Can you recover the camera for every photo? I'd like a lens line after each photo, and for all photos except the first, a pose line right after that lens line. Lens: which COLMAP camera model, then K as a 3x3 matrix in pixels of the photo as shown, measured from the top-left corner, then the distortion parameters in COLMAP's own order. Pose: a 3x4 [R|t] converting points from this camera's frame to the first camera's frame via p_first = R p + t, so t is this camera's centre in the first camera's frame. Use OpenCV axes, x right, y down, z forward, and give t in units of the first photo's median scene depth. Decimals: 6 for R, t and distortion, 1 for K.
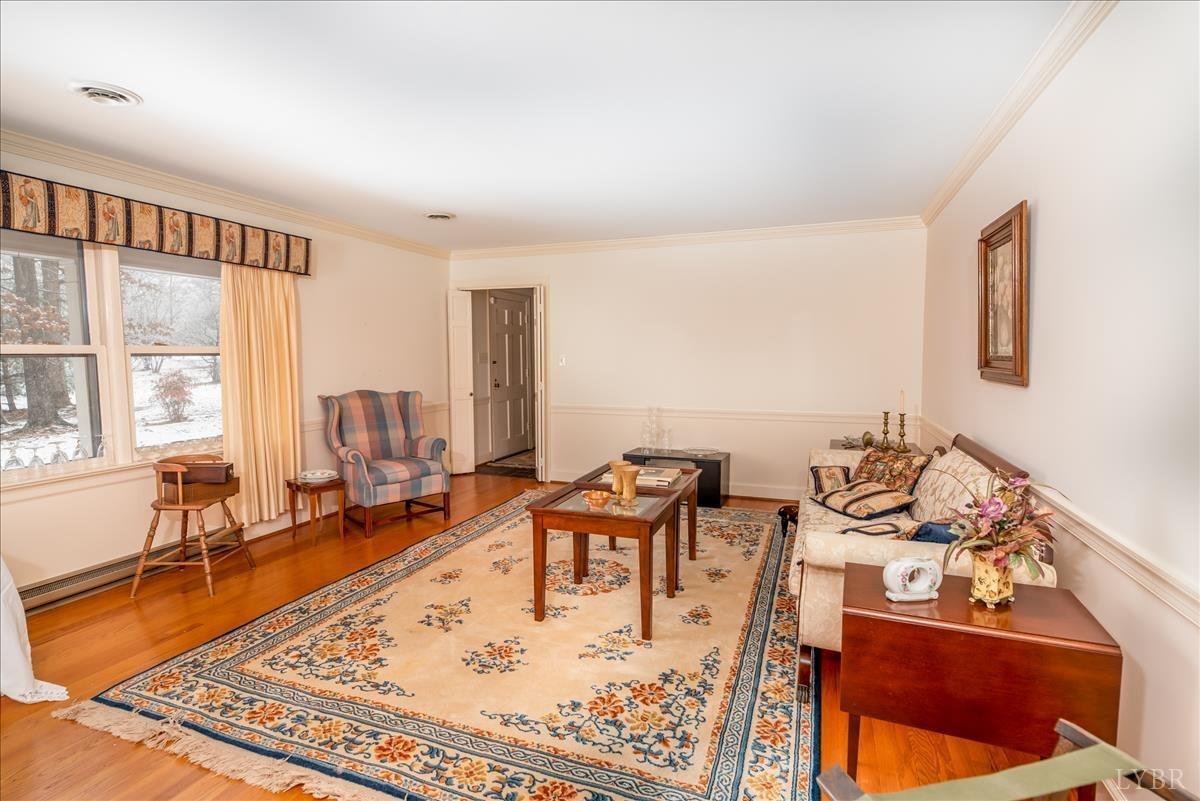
lens RADIAL K [[598.7, 0, 594.4], [0, 598.7, 387.3], [0, 0, 1]] dist [-0.003158, -0.001011]
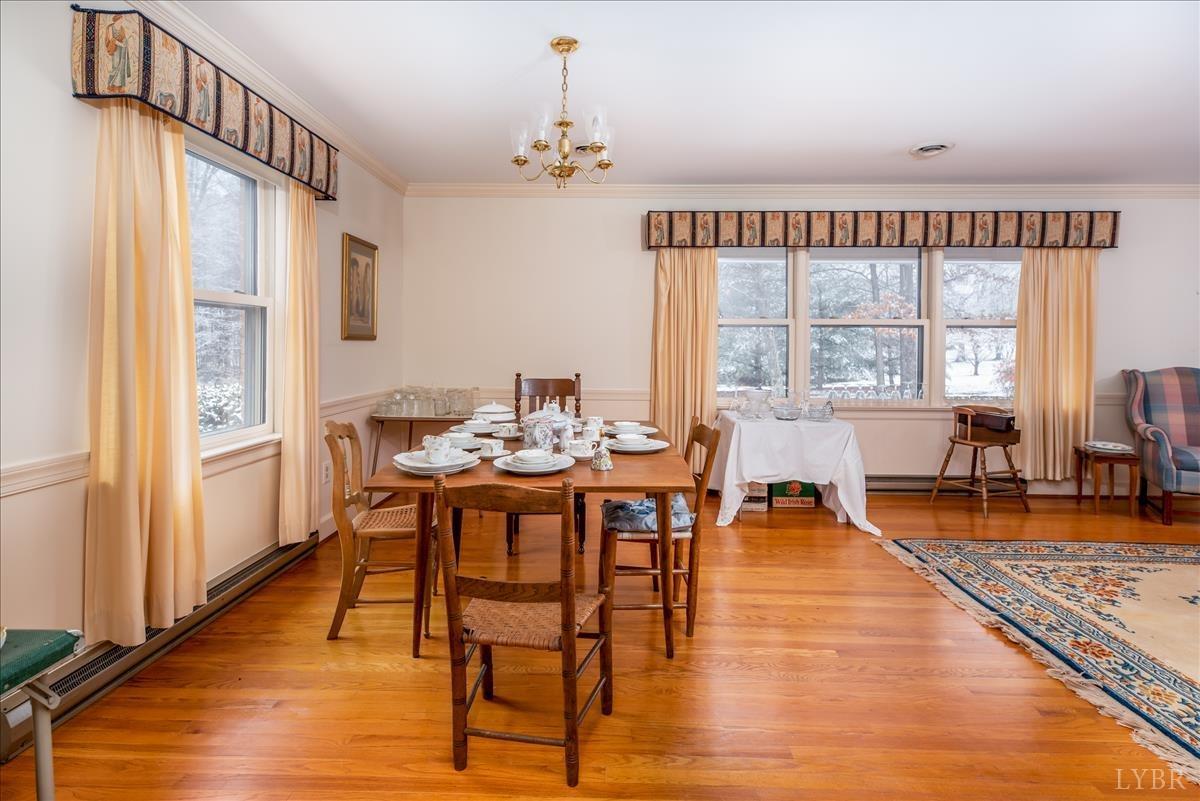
lens RADIAL K [[598.7, 0, 594.4], [0, 598.7, 387.3], [0, 0, 1]] dist [-0.003158, -0.001011]
pose [[0.323954, 0.071923, -0.943335, 0.280759], [-0.060161, 0.996654, 0.055328, 0.062157], [0.944158, 0.038828, 0.327197, -0.212652]]
